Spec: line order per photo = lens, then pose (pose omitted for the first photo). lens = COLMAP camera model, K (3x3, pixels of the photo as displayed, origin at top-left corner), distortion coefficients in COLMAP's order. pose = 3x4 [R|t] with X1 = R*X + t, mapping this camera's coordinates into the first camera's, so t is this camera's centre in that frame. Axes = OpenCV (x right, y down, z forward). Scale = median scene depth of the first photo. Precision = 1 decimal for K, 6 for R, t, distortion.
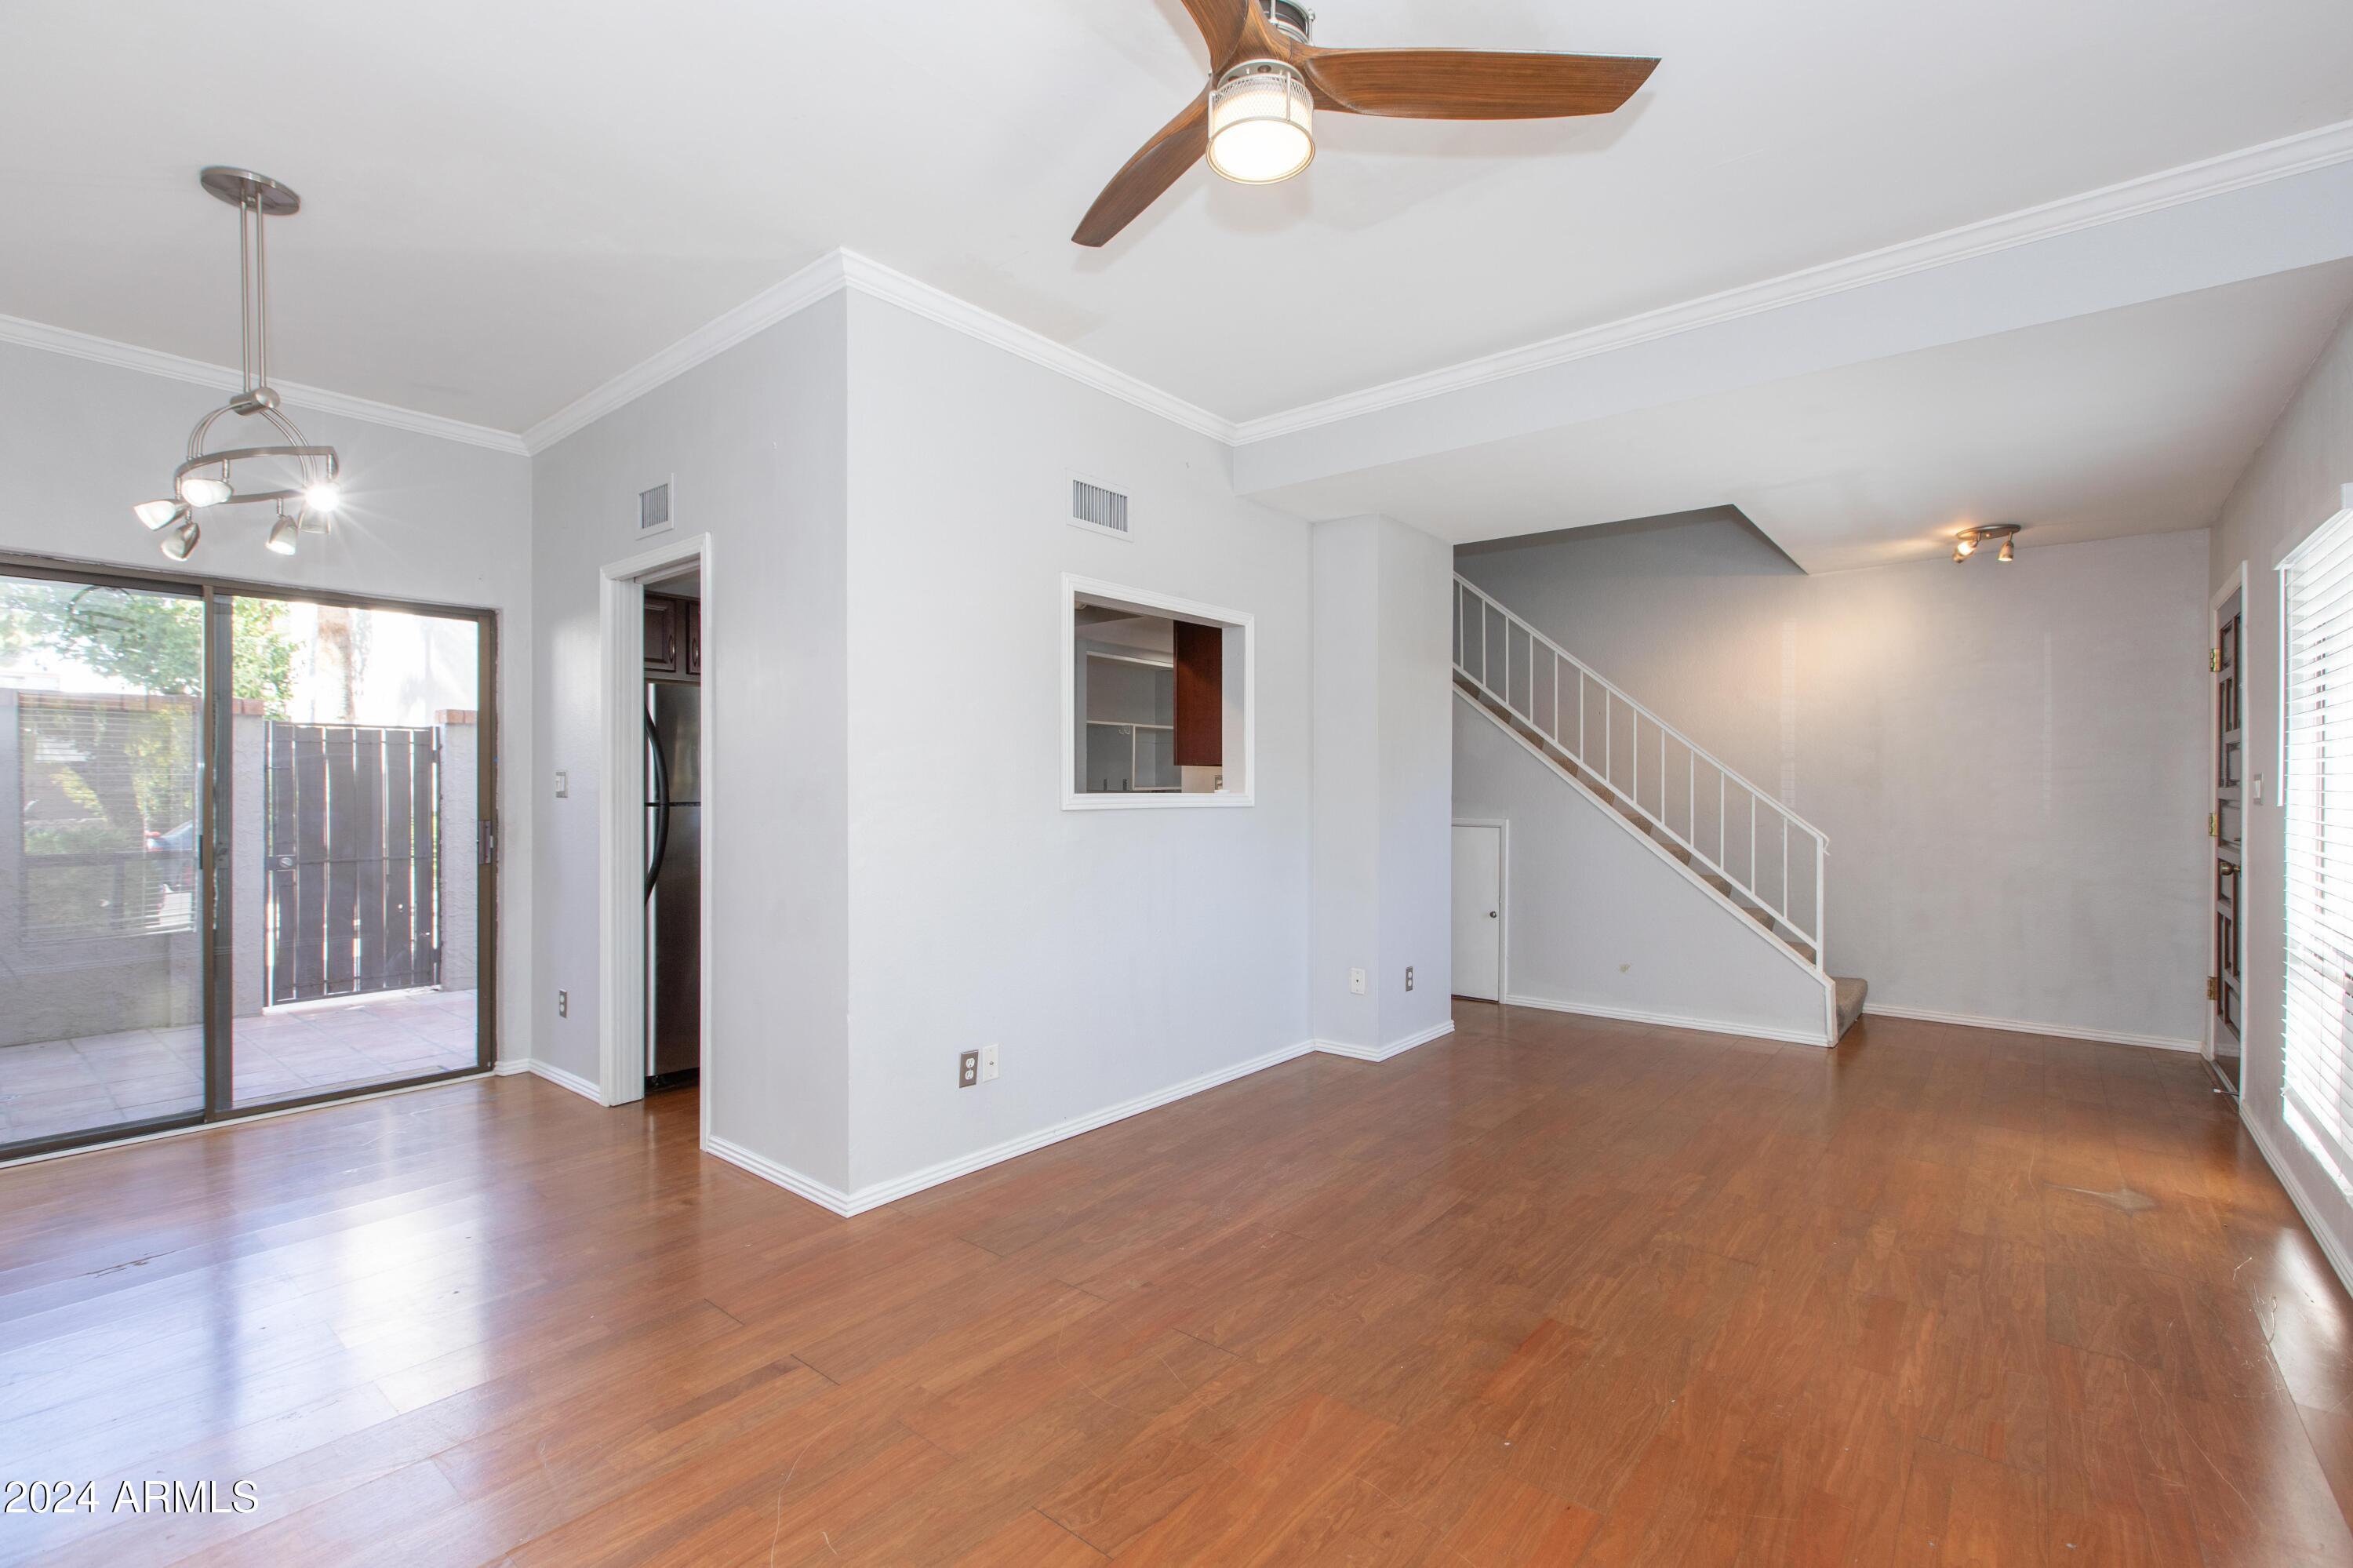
lens RADIAL K [[1042.2, 0, 1181.6], [0, 1042.2, 788.8], [0, 0, 1]] dist [0.007025, 0.000035]
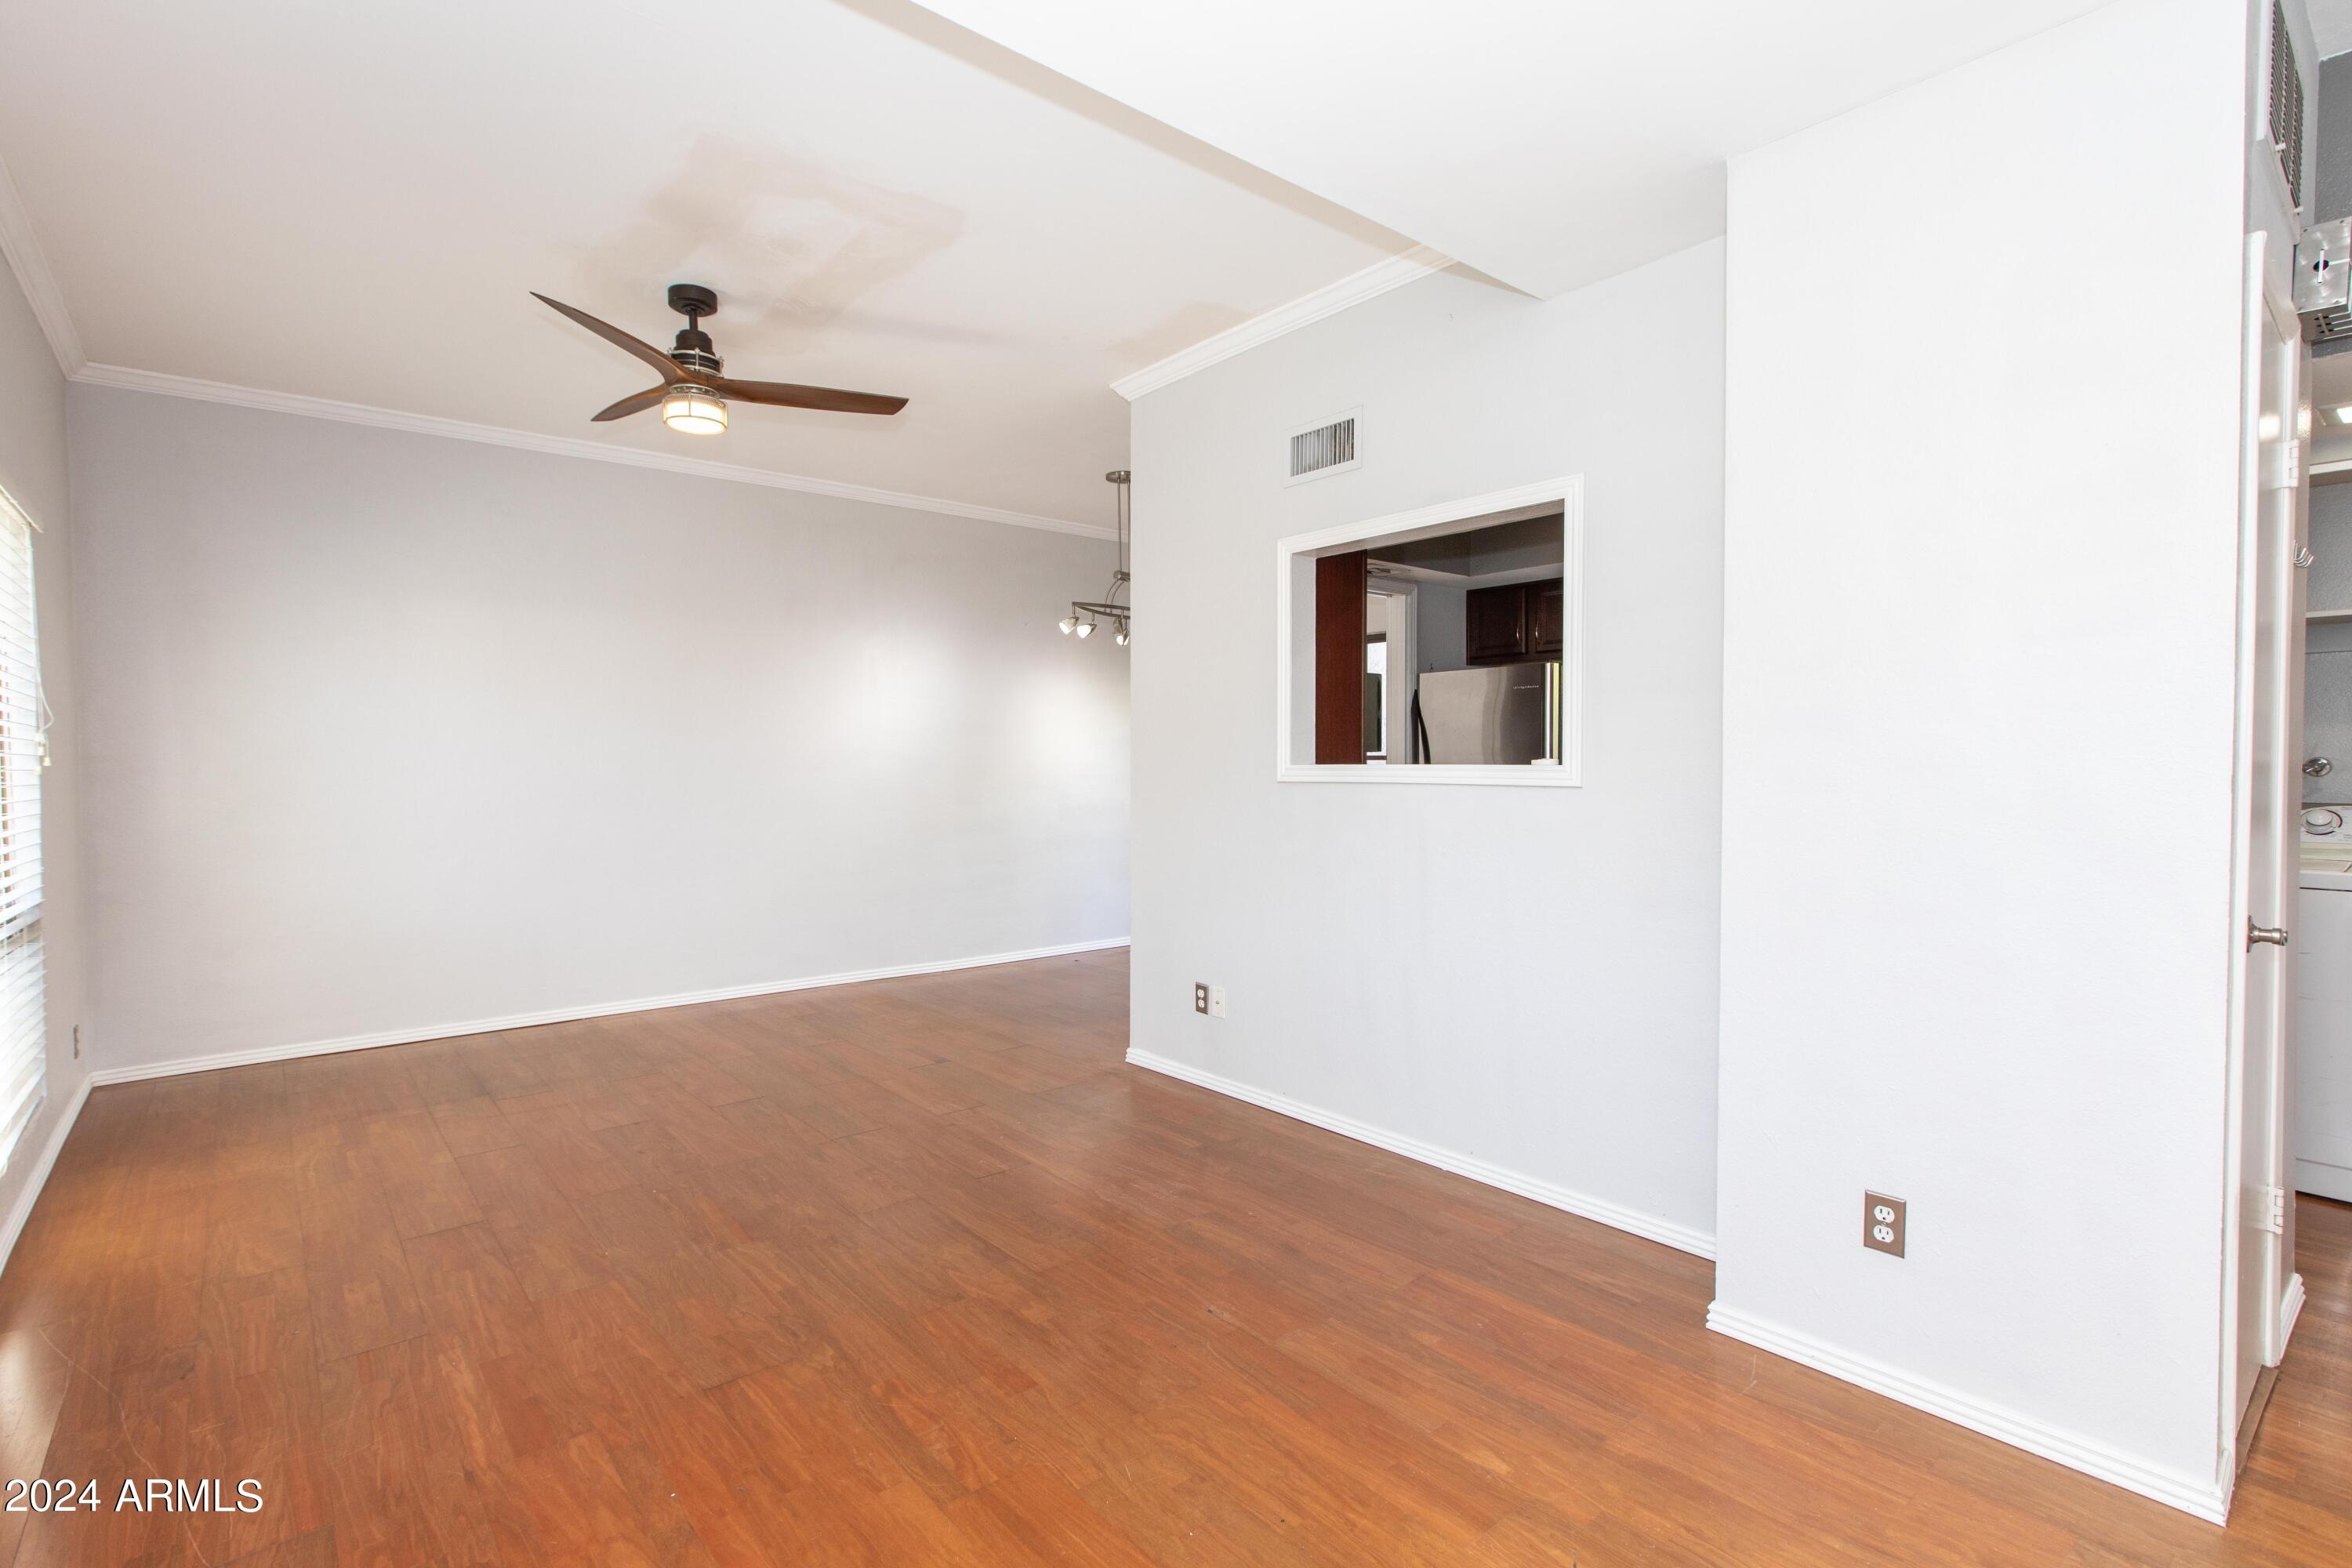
lens RADIAL K [[1100.2, 0, 1175.7], [0, 1100.2, 793.0], [0, 0, 1]] dist [0.000957, -0.000360]
pose [[-0.182967, 0.025795, -0.982781, 1.144286], [0.003109, 0.999666, 0.025659, 0.004903], [0.983114, 0.001639, -0.182986, 1.347391]]
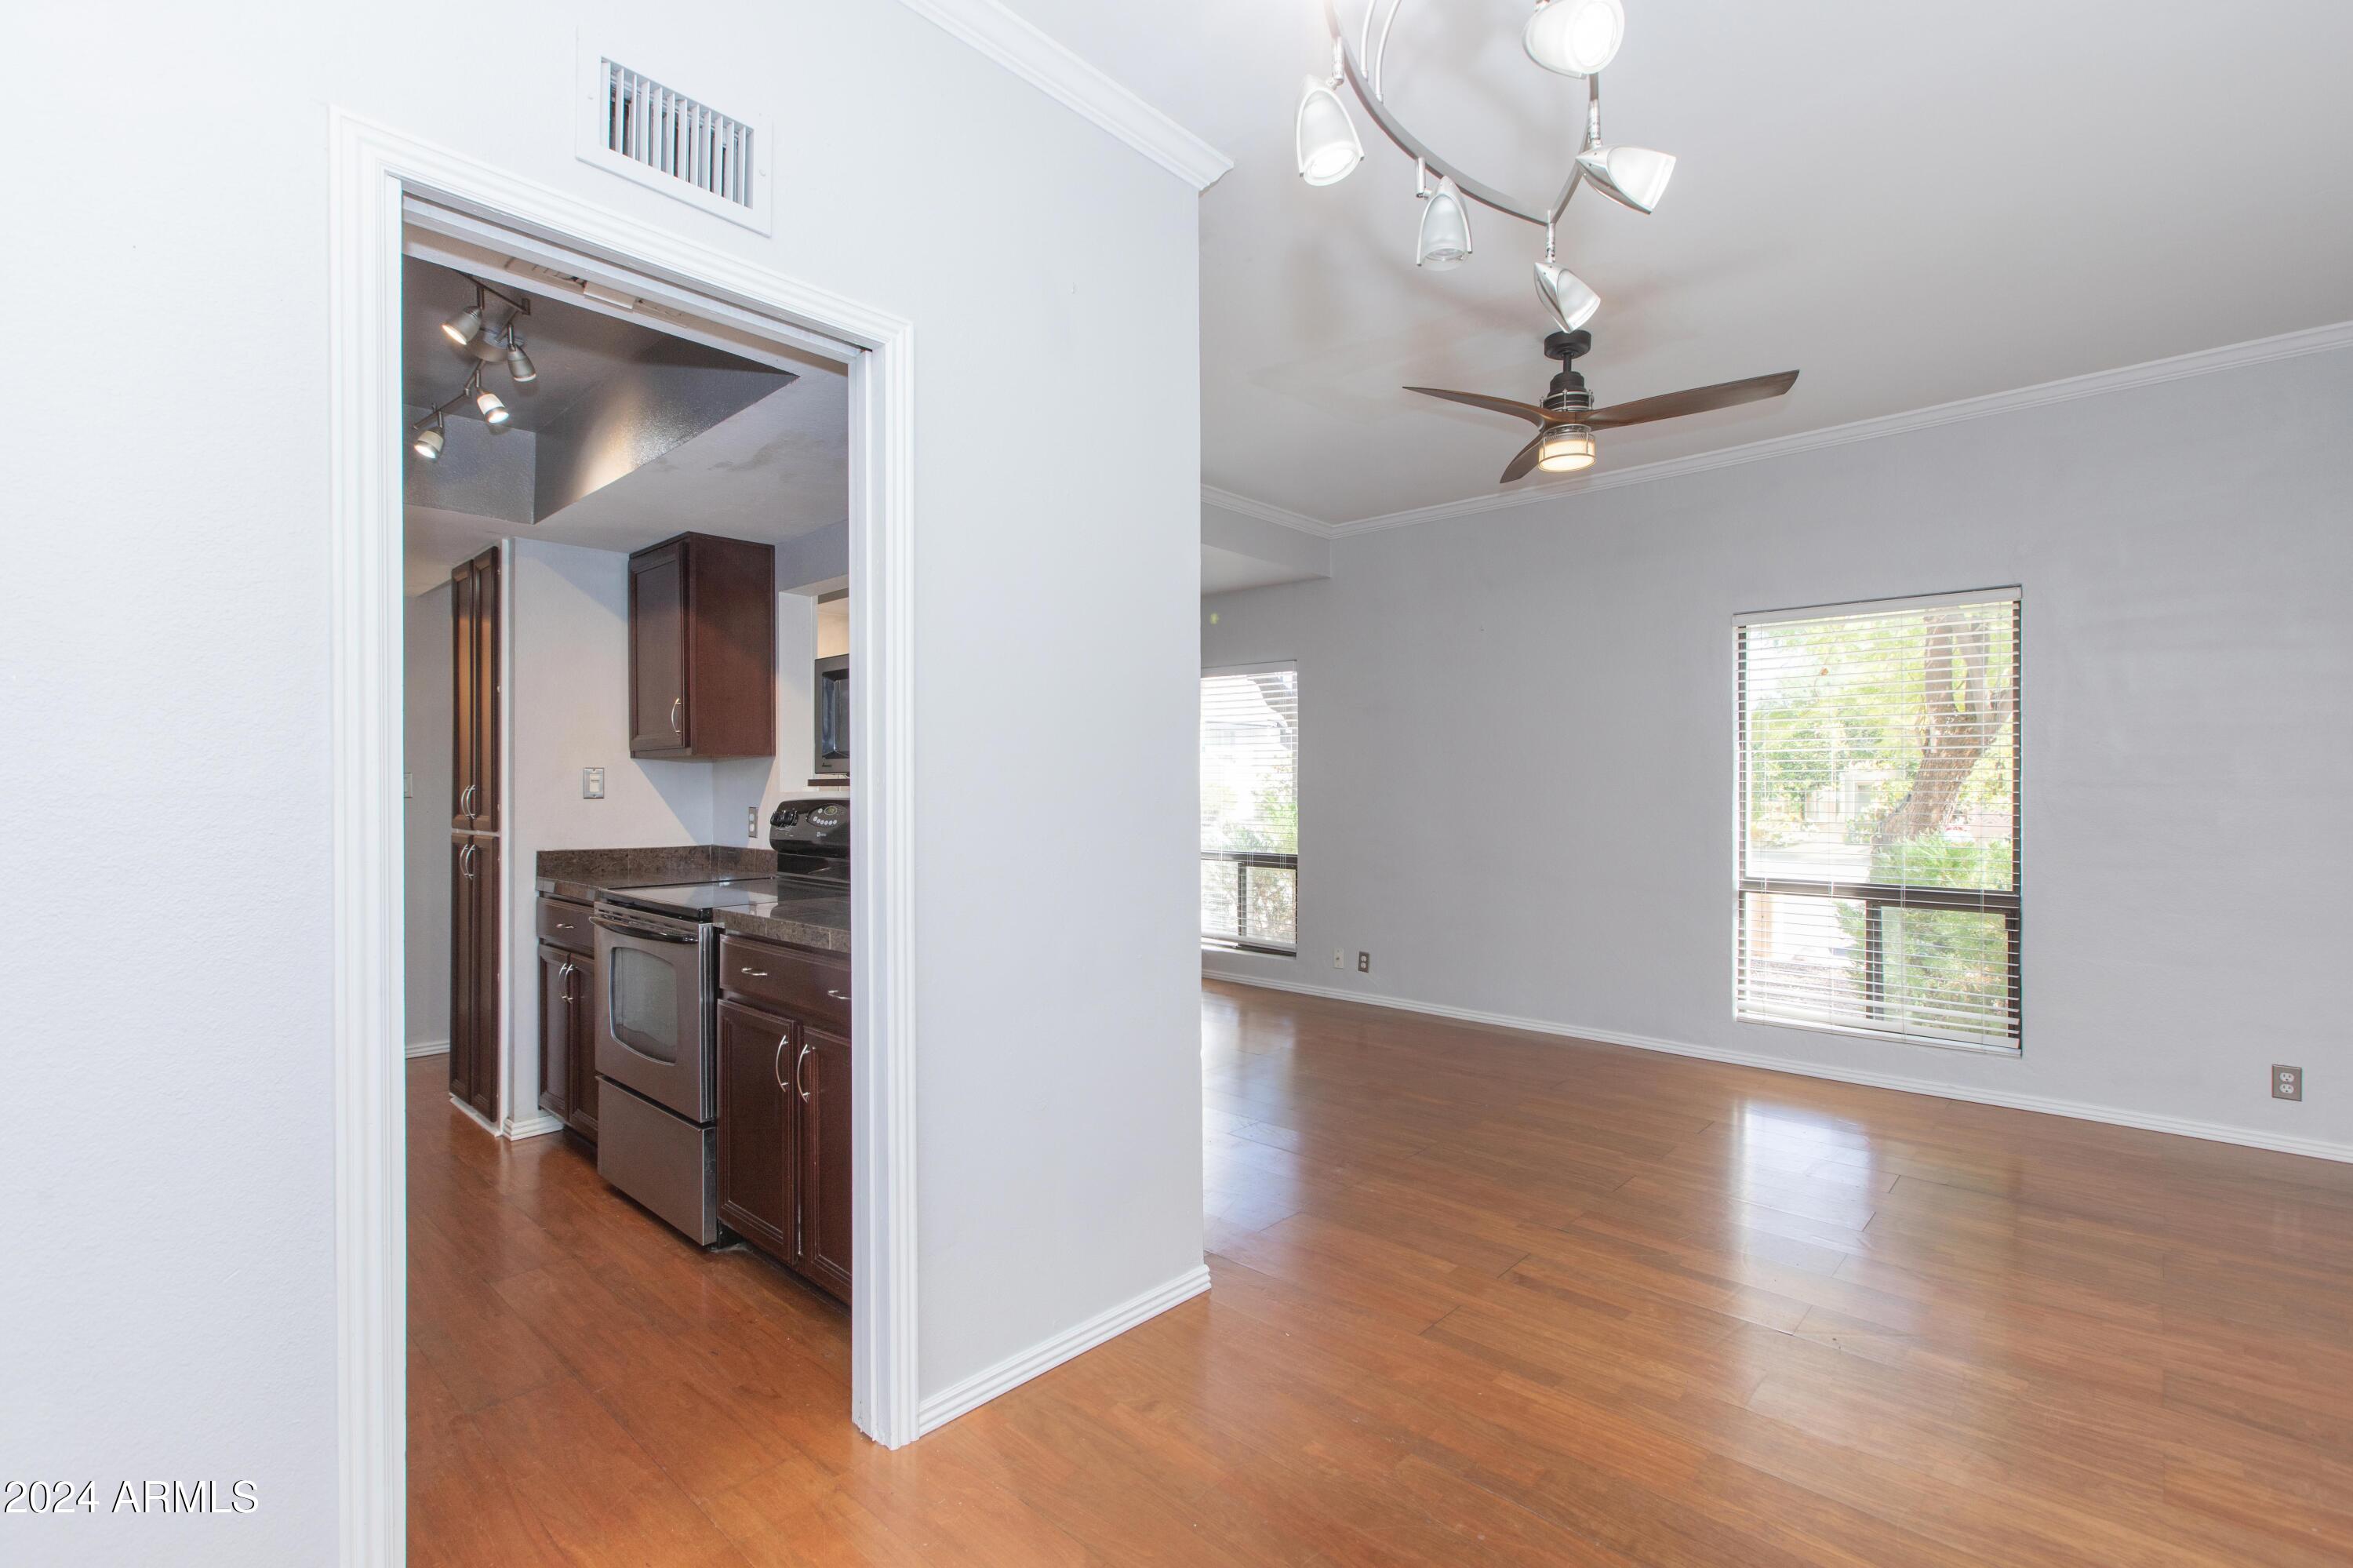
lens RADIAL K [[1060.2, 0, 1172.5], [0, 1060.2, 791.0], [0, 0, 1]] dist [0.001957, -0.000147]
pose [[0.063769, -0.002880, 0.997961, -1.193362], [0.001026, 0.999995, 0.002820, 0.001619], [-0.997964, 0.000845, 0.063771, 0.981406]]
